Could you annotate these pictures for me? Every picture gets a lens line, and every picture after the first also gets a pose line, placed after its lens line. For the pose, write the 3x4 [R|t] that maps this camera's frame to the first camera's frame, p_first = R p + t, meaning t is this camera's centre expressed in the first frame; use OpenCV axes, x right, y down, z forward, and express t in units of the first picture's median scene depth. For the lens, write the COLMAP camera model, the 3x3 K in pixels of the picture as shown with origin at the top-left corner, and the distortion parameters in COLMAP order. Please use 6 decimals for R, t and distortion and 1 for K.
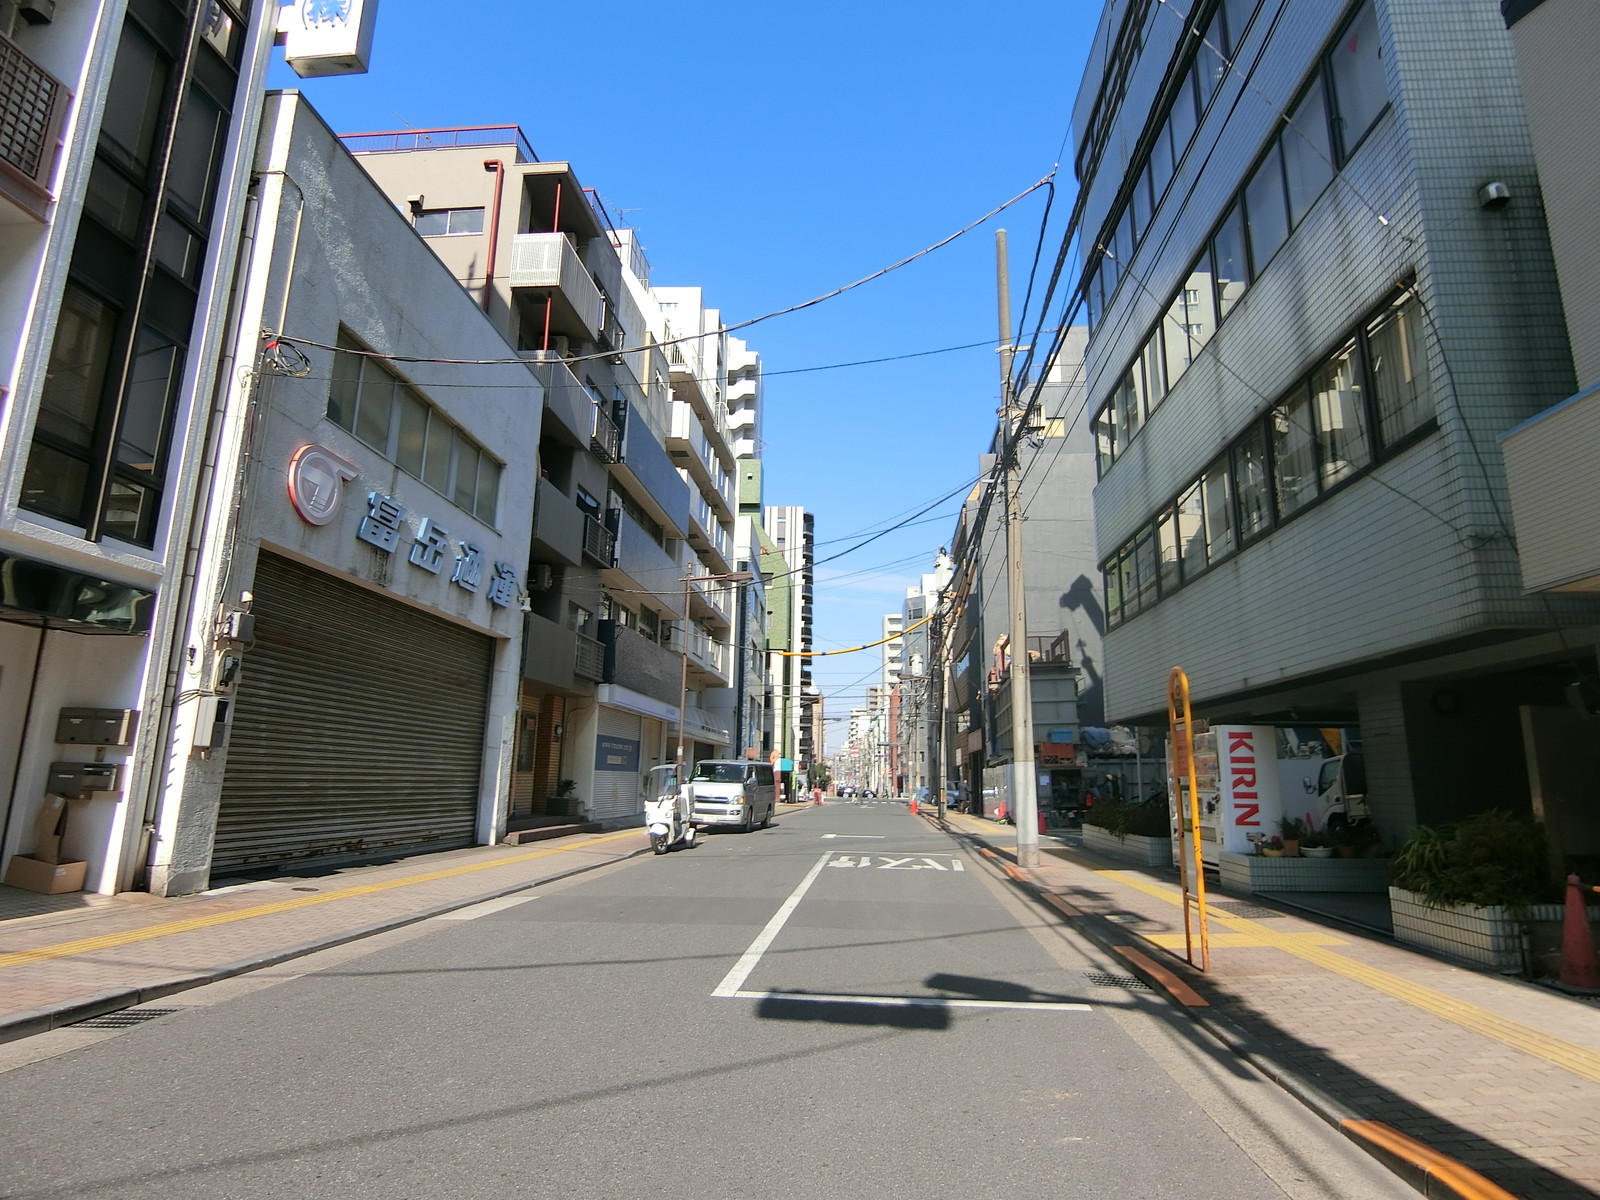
lens RADIAL K [[881.3, 0, 800.0], [0, 881.3, 600.0], [0, 0, 1]] dist [-0.014693, 0.000632]
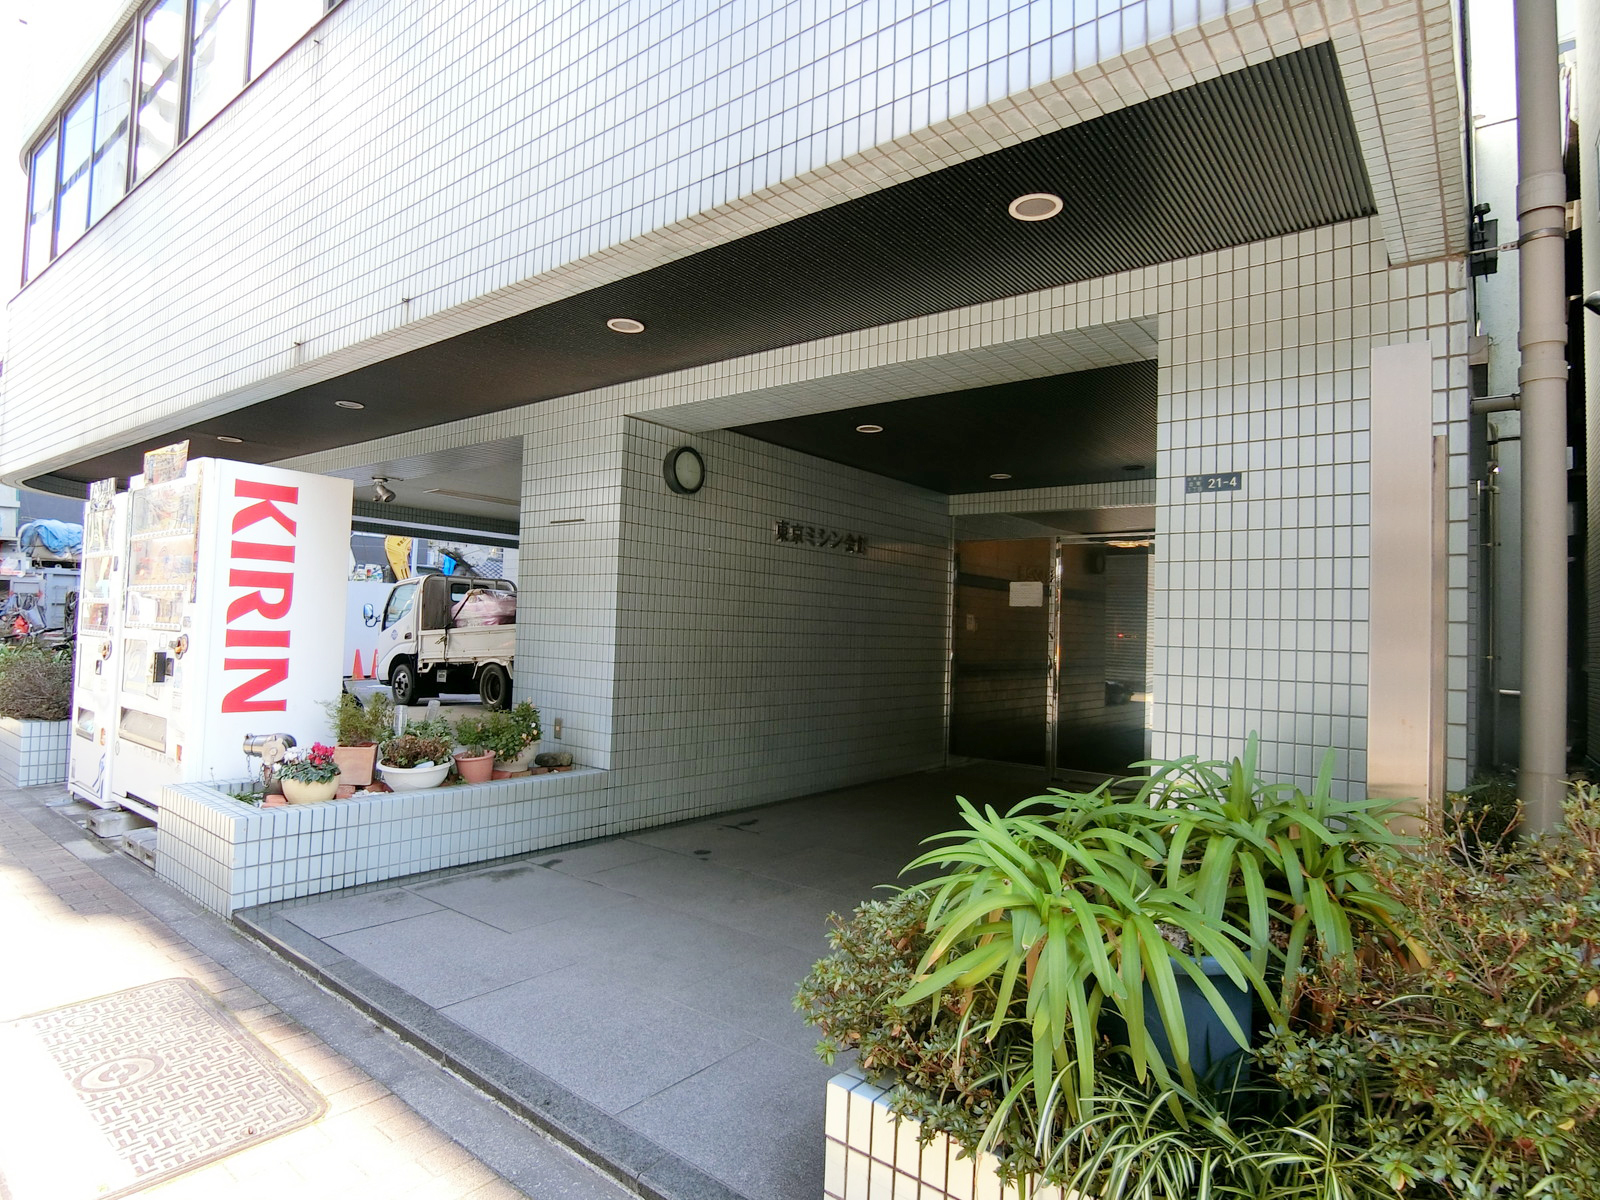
lens RADIAL K [[881.3, 0, 800.0], [0, 881.3, 600.0], [0, 0, 1]] dist [-0.014693, 0.000632]
pose [[0.547012, 0.035102, 0.836388, 0.304005], [-0.194909, 0.977002, 0.086470, 0.121284], [-0.814118, -0.210320, 0.541274, 0.578517]]
